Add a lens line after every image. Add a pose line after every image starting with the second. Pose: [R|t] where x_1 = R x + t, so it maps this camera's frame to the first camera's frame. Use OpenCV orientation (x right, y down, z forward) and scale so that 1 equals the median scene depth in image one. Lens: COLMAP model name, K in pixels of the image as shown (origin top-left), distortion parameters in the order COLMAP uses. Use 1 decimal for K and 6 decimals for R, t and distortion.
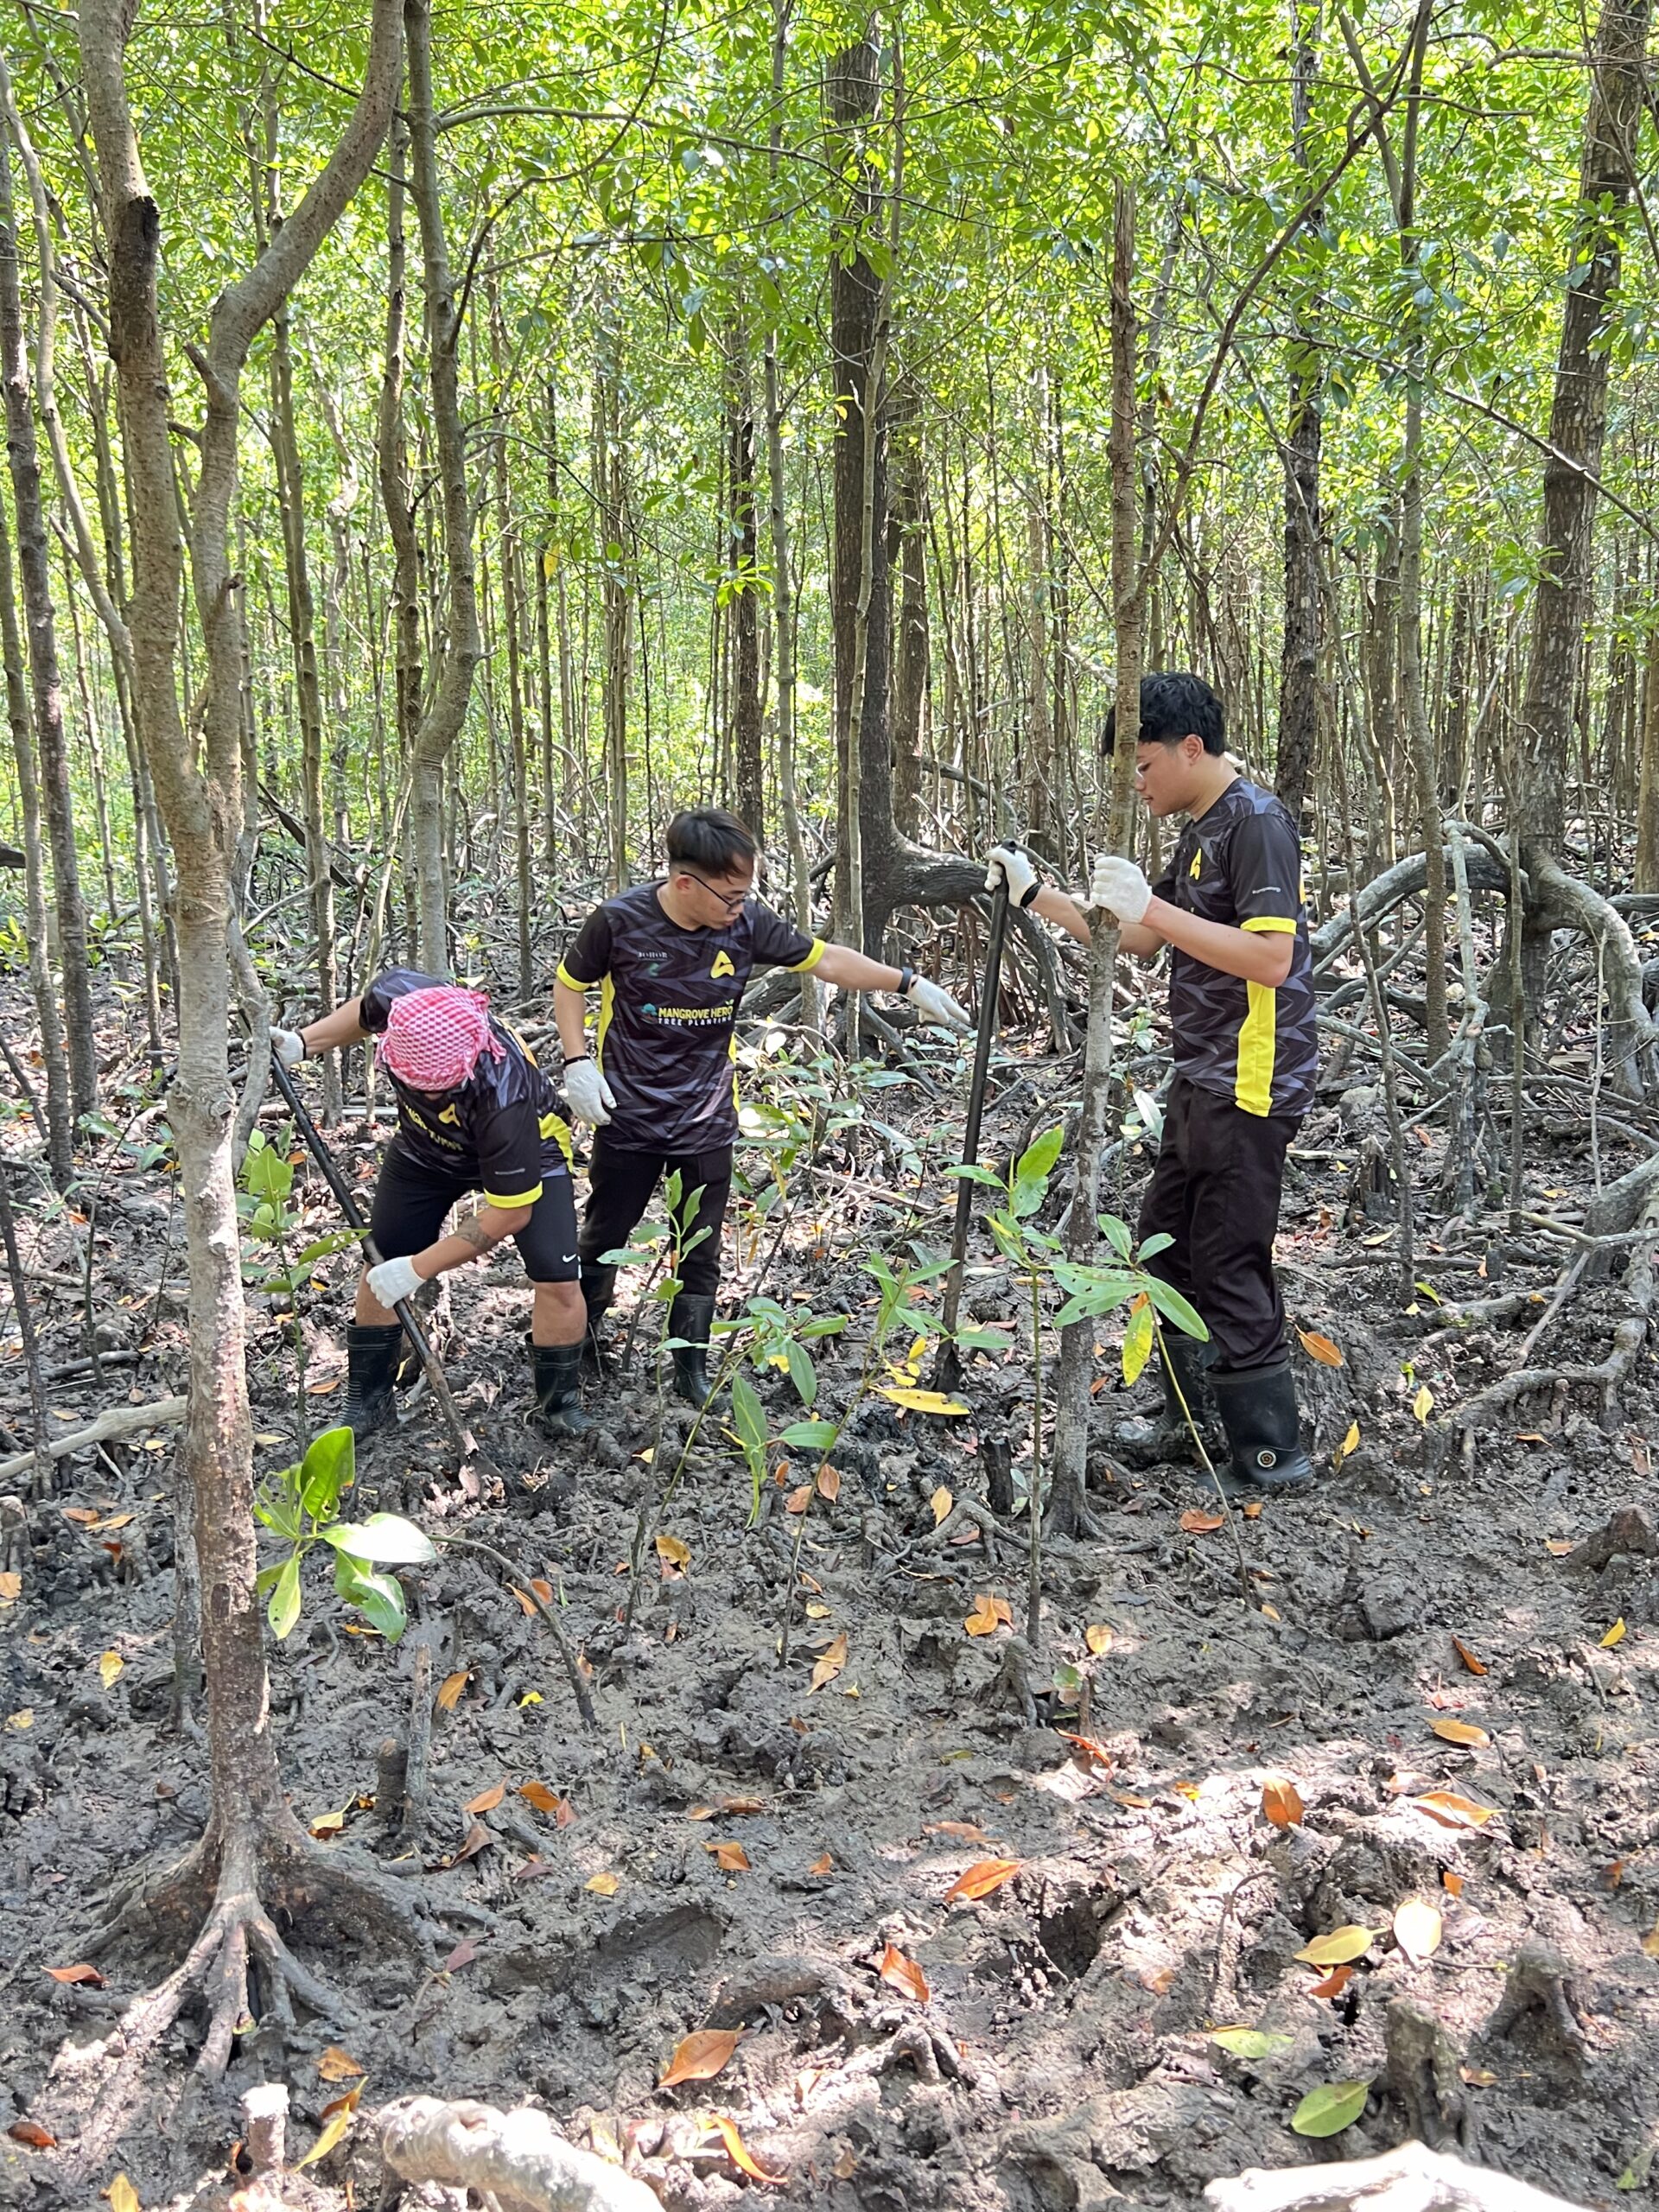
lens RADIAL K [[1916.7, 0, 800.7], [0, 1916.7, 1111.1], [0, 0, 1]] dist [0.019063, -0.011780]
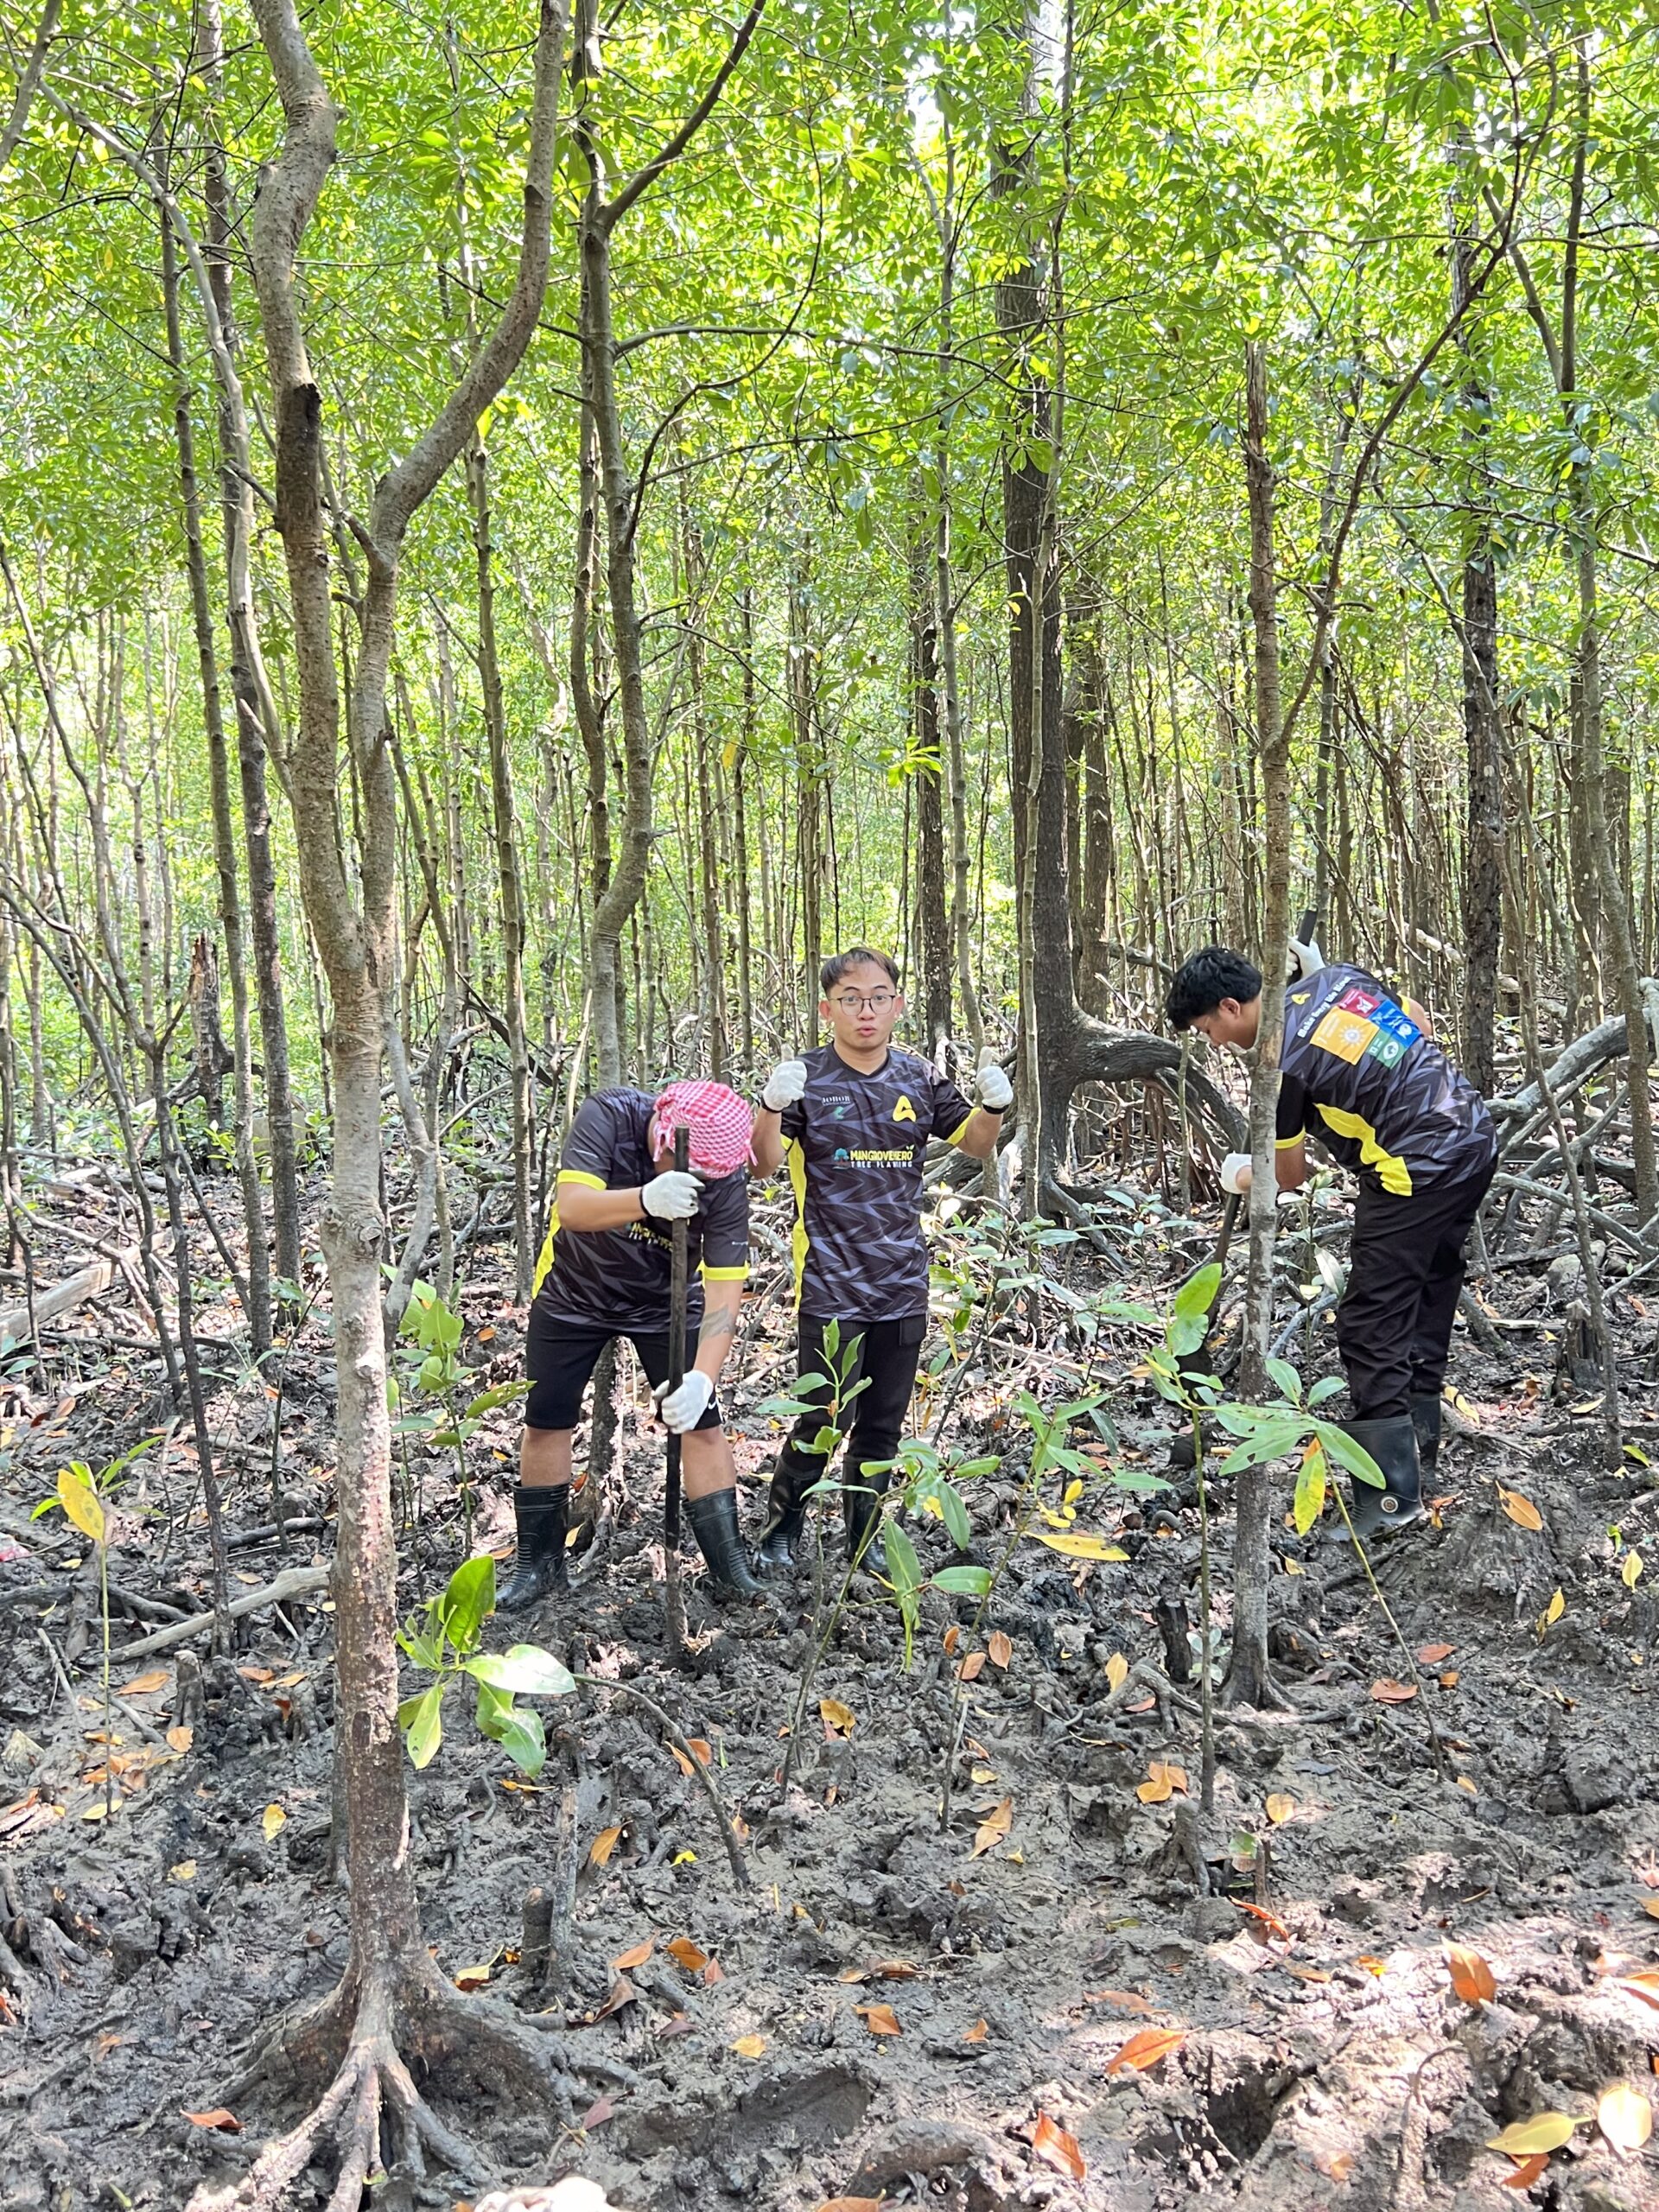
lens RADIAL K [[1916.7, 0, 818.4], [0, 1916.7, 1110.4], [0, 0, 1]] dist [0.015924, -0.009690]
pose [[0.994919, -0.019000, -0.098872, 0.032967], [0.008244, 0.994108, -0.108080, 0.037569], [0.100343, 0.106715, 0.989213, 0.001491]]
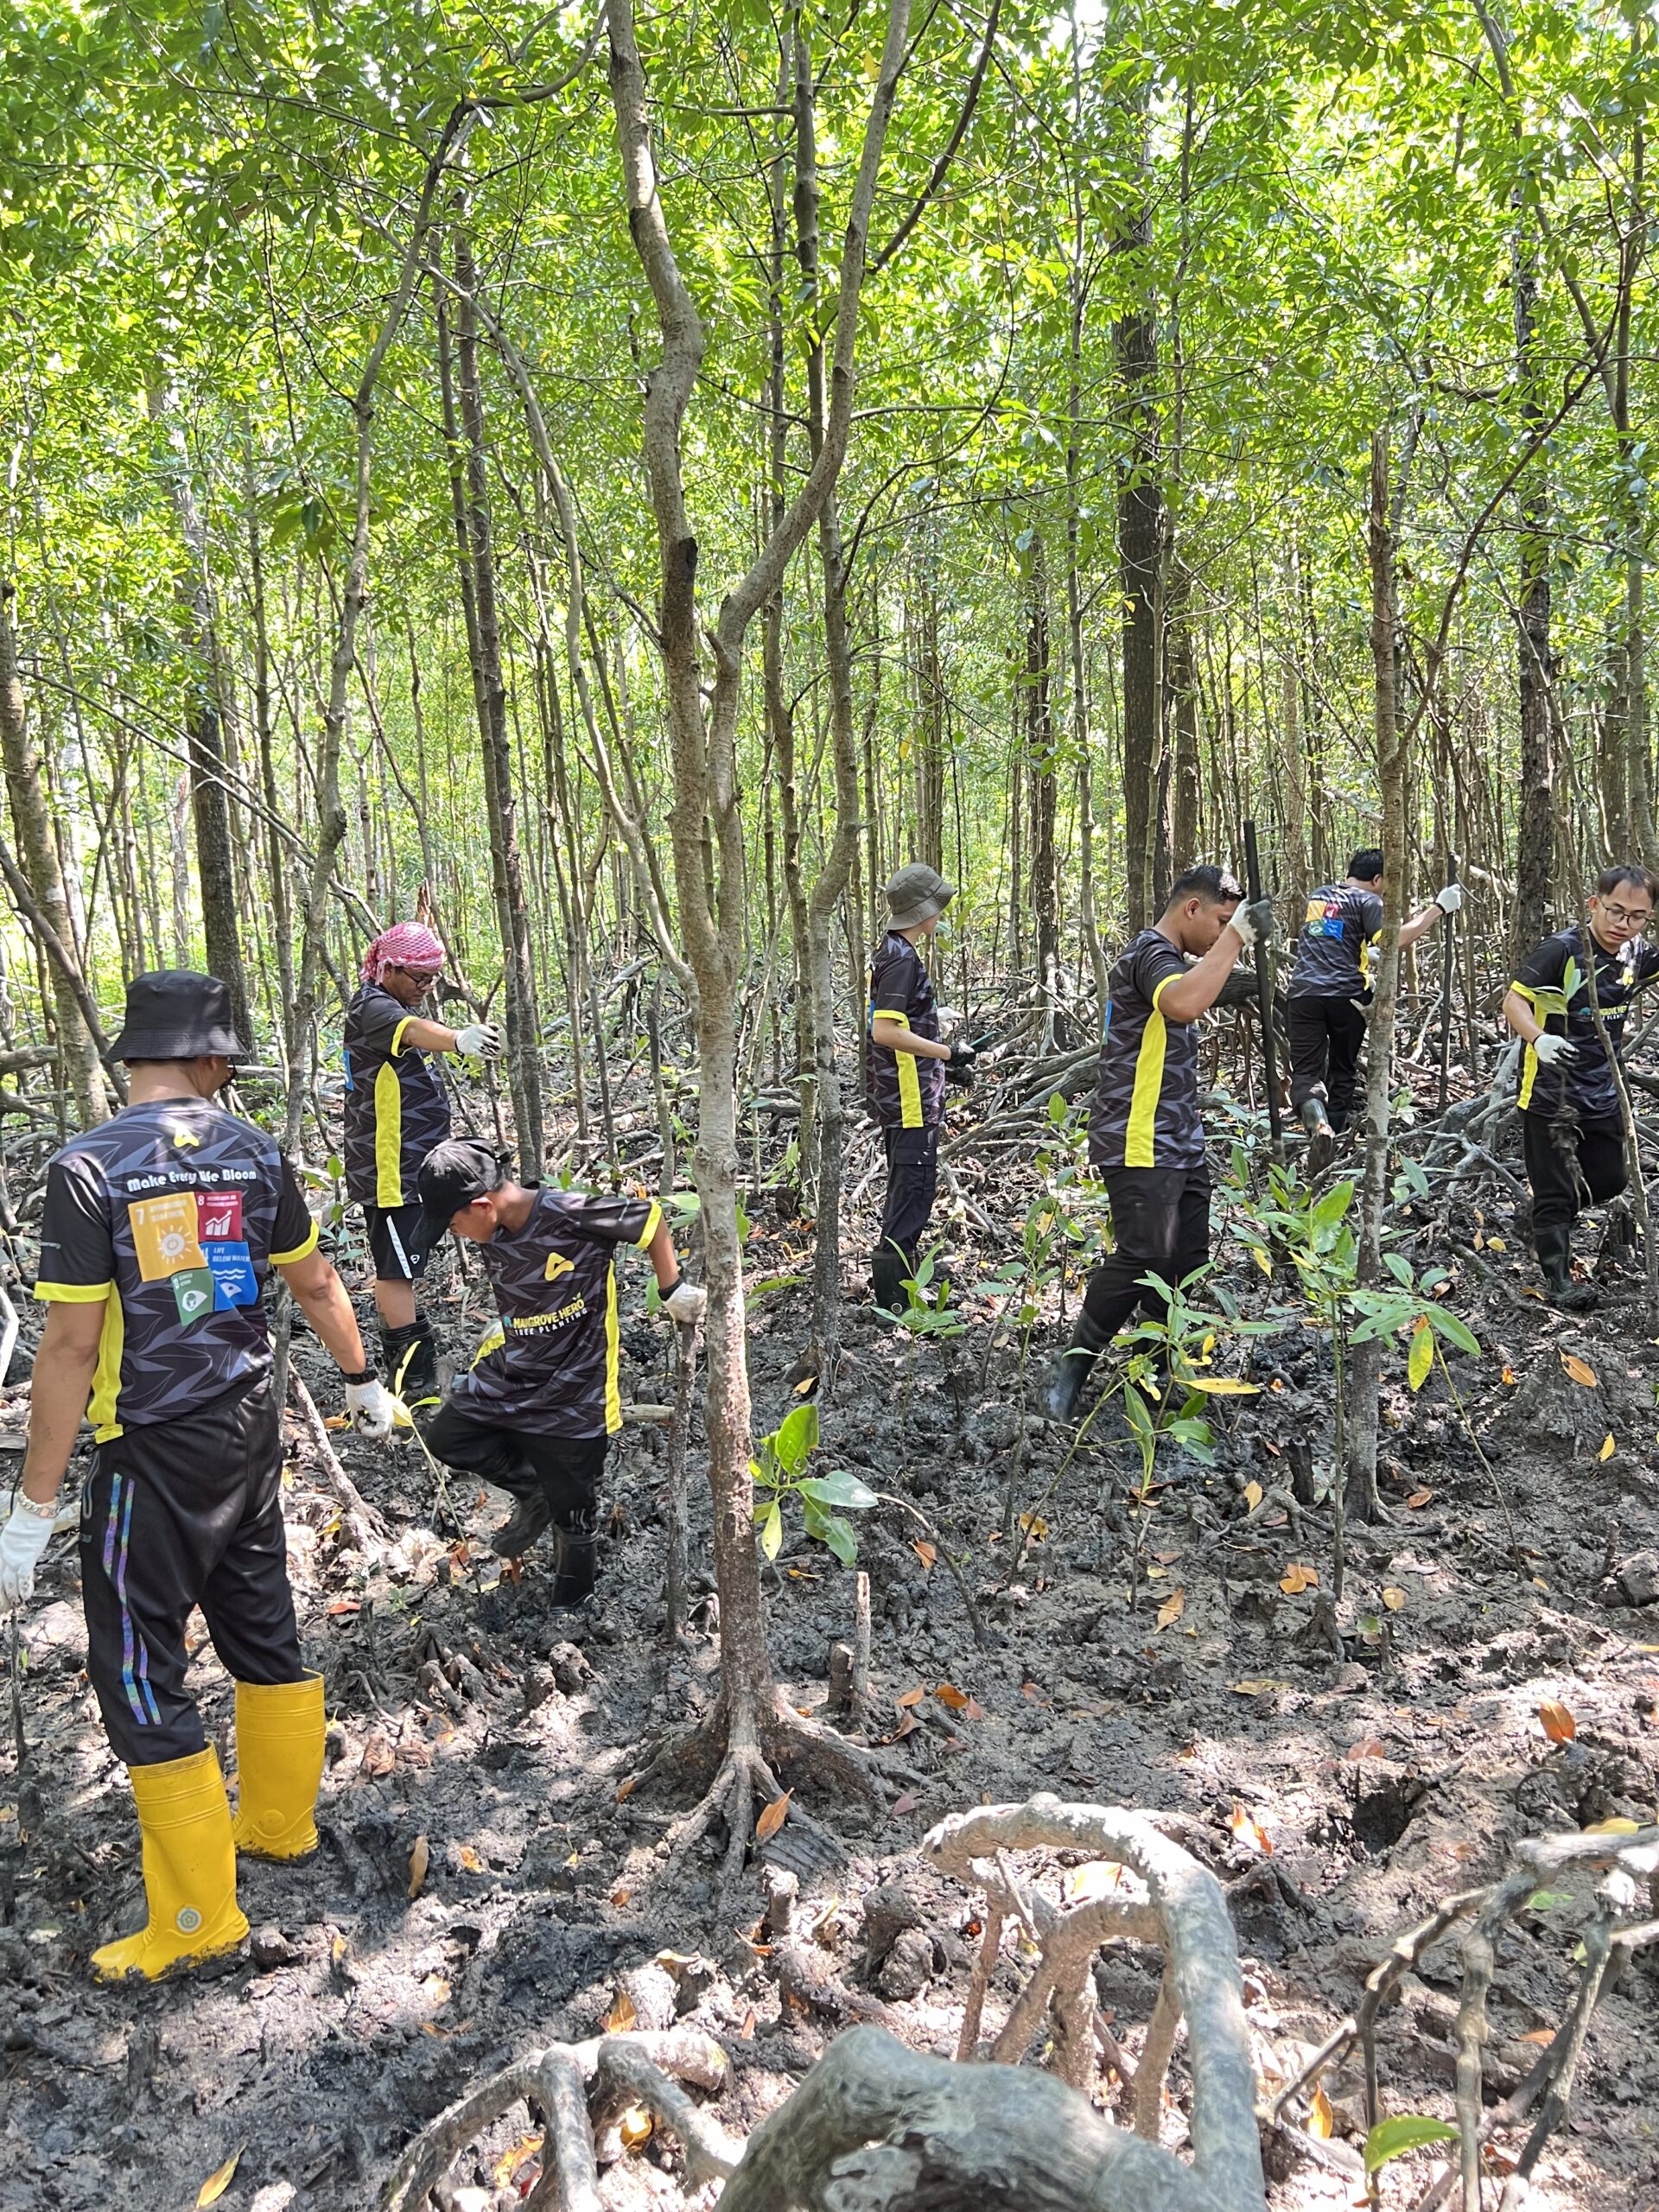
lens RADIAL K [[1681.5, 0, 798.5], [0, 1681.5, 1100.0], [0, 0, 1]] dist [0.007430, 0.005486]
pose [[0.986417, -0.018834, -0.163179, -0.043183], [0.009642, 0.998331, -0.056942, 0.015993], [0.163980, 0.054595, 0.984952, -0.159256]]
